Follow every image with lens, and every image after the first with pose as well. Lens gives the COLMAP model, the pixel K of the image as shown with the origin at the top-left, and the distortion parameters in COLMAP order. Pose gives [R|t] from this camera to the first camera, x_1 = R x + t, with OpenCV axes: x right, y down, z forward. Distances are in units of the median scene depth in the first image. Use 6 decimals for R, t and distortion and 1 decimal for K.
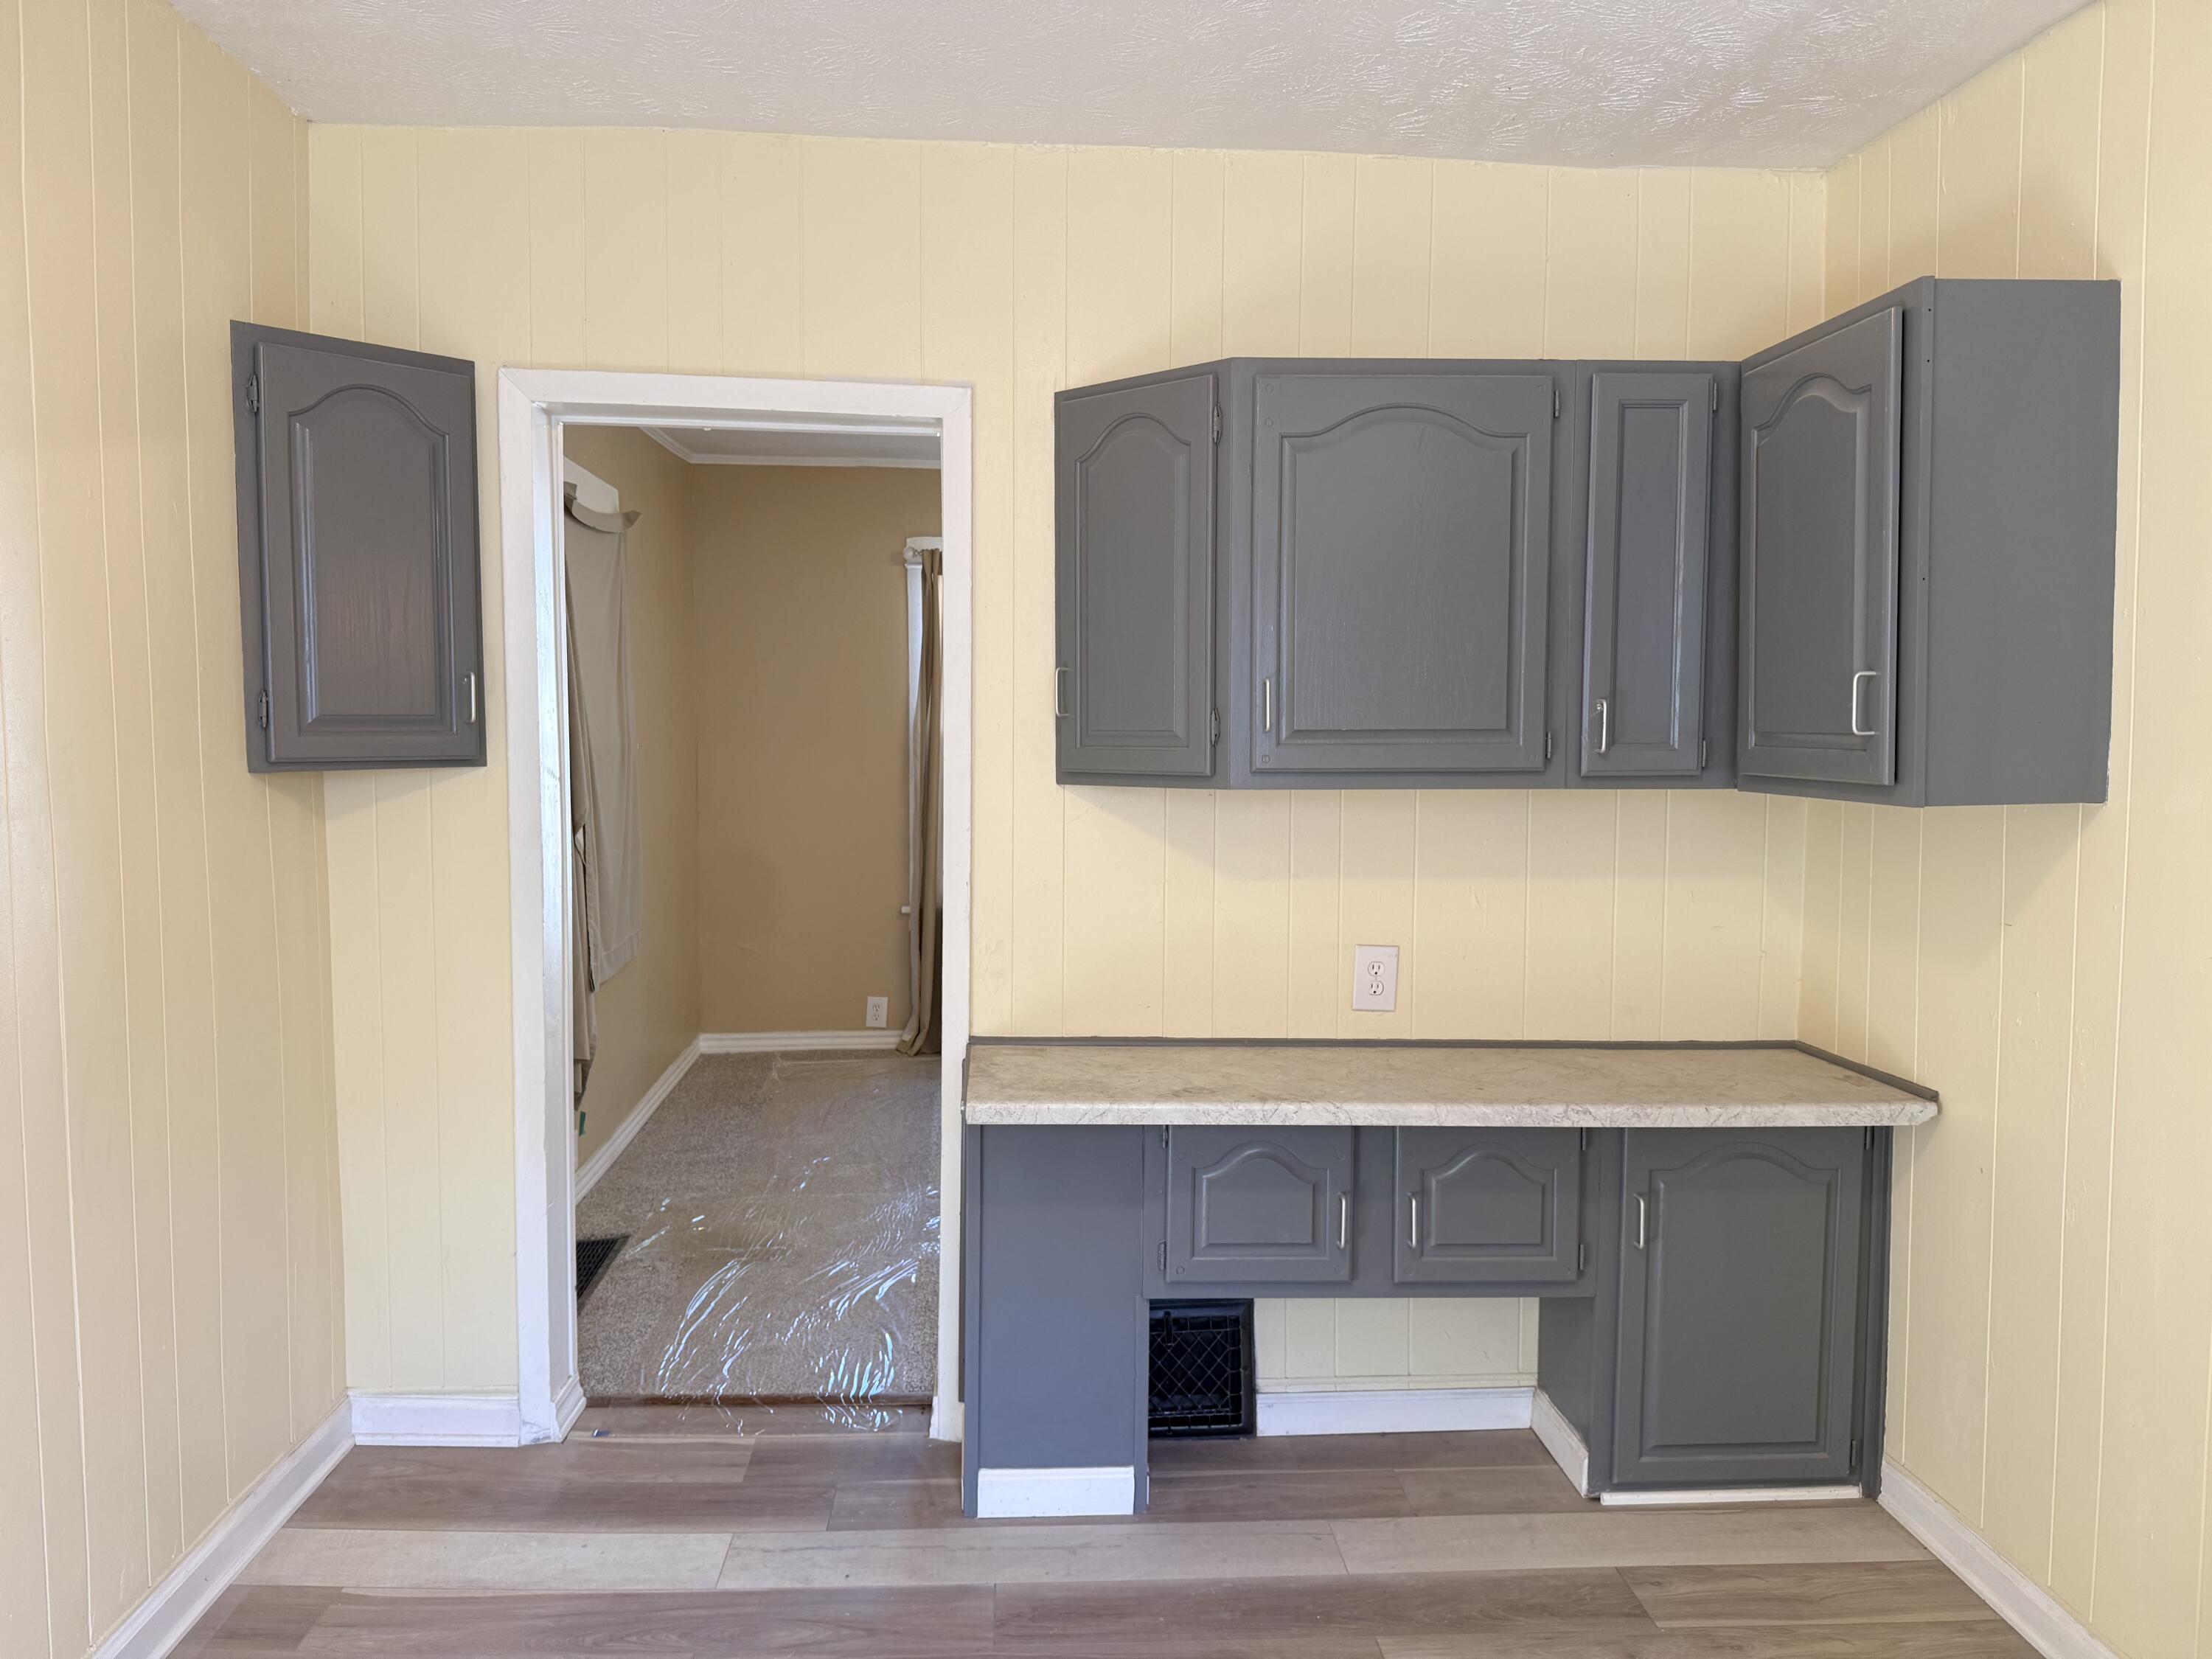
lens RADIAL K [[1566.9, 0, 1108.3], [0, 1566.9, 840.8], [0, 0, 1]] dist [0.079617, -0.113389]
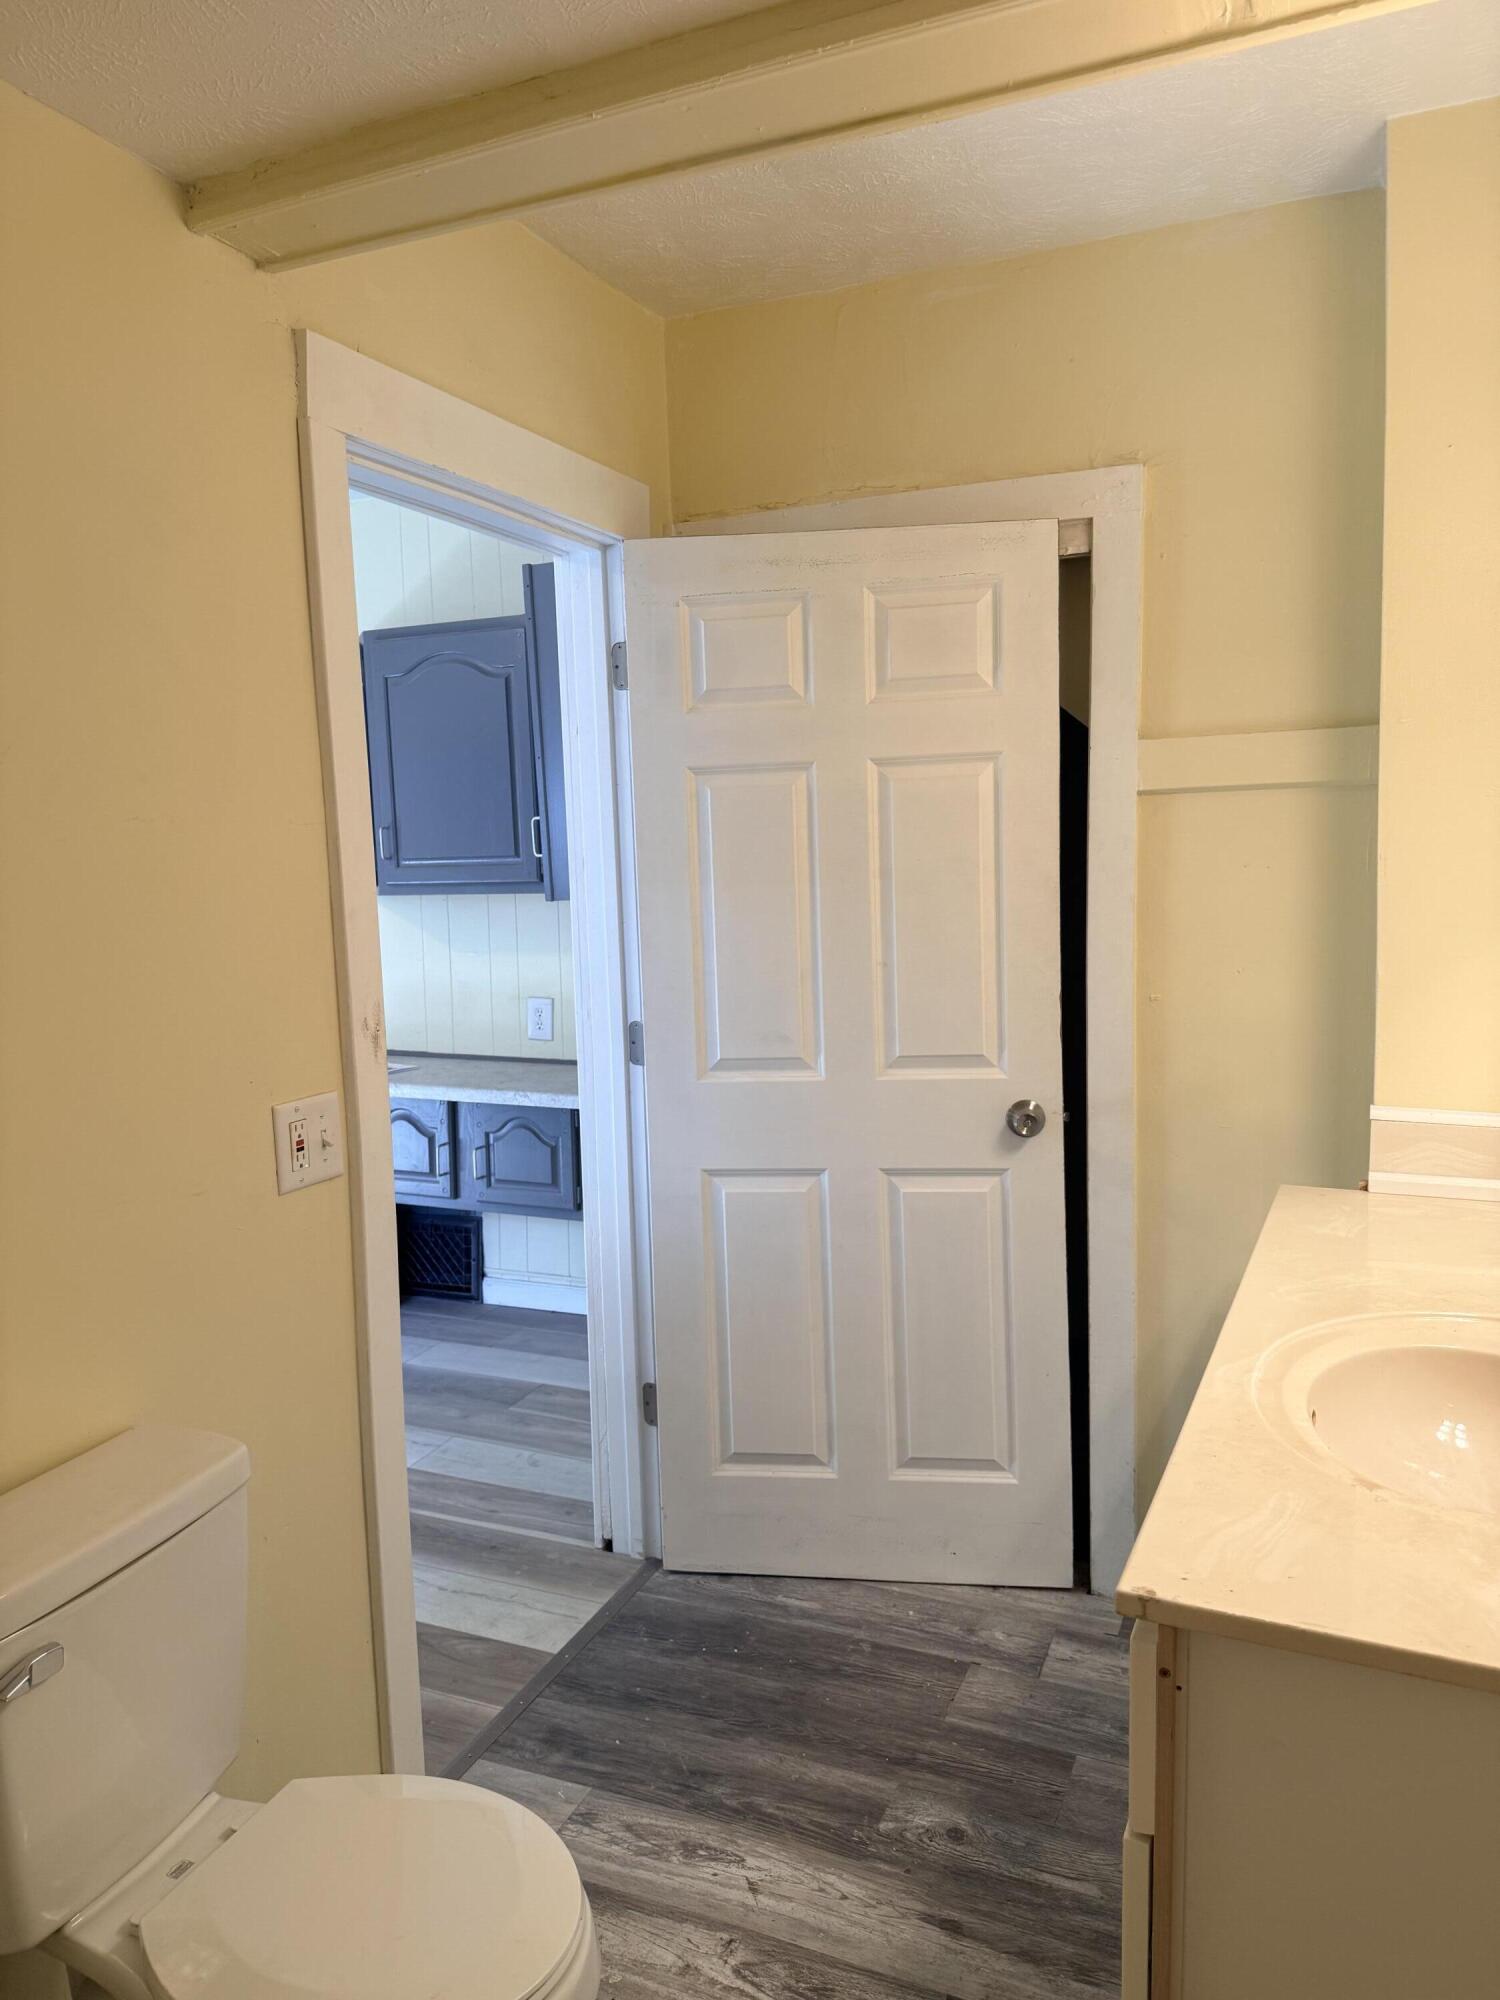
lens RADIAL K [[1393.4, 0, 750.0], [0, 1393.4, 1000.0], [0, 0, 1]] dist [0.090354, -0.109343]
pose [[0.878419, 0.016105, -0.477621, 1.009934], [0.000596, 0.999394, 0.034795, 0.021688], [0.477892, -0.030850, 0.877877, -0.106425]]
